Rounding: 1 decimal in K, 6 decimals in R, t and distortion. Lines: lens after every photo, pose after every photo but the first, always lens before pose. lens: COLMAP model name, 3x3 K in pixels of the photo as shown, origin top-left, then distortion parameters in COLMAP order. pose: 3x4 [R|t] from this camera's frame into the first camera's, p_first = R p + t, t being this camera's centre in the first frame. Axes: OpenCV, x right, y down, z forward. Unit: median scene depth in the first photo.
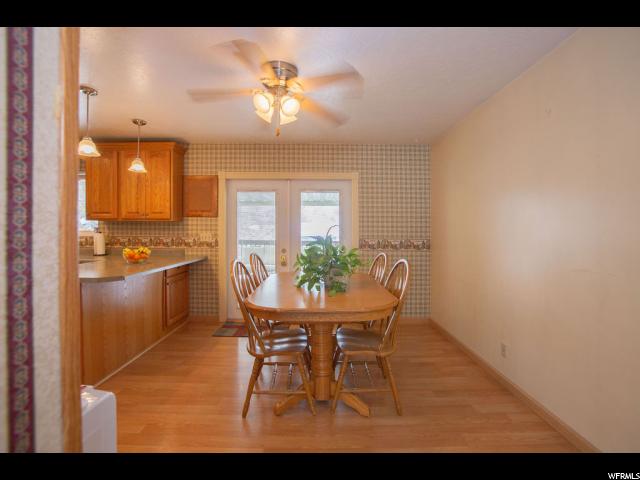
lens RADIAL K [[270.2, 0, 320.0], [0, 270.2, 240.0], [0, 0, 1]] dist [-0.000710, 0.000022]
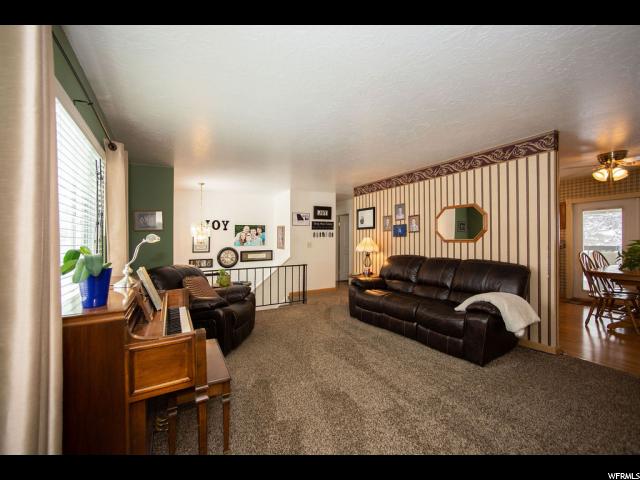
lens RADIAL K [[279.0, 0, 320.0], [0, 279.0, 240.0], [0, 0, 1]] dist [0.000496, 0.000175]
pose [[0.497064, -0.007953, -0.867678, 0.302644], [-0.016120, 0.999701, -0.018397, 0.023484], [0.867564, 0.023132, 0.496787, -0.997698]]
